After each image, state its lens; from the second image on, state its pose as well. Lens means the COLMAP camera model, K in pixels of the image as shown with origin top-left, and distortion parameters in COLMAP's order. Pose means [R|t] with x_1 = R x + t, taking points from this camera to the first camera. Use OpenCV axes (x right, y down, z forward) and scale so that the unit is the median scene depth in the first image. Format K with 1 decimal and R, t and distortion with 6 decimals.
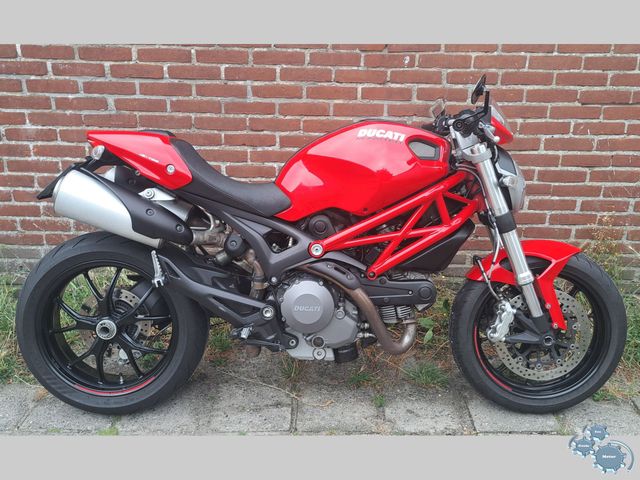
lens RADIAL K [[623.7, 0, 332.1], [0, 623.7, 234.9], [0, 0, 1]] dist [0.036942, 0.000000]
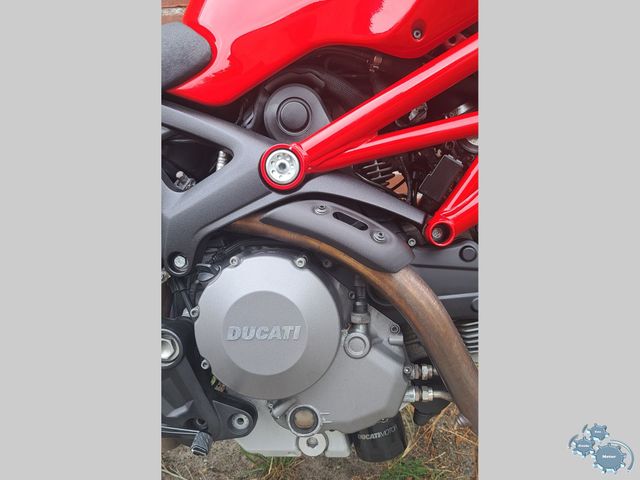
lens RADIAL K [[544.4, 0, 317.4], [0, 544.4, 274.7], [0, 0, 1]] dist [0.043500, -0.062997]
pose [[0.996814, -0.046277, -0.064960, 0.011517], [0.046435, 0.998921, 0.000933, 0.079861], [0.064847, -0.003946, 0.997887, 0.643441]]
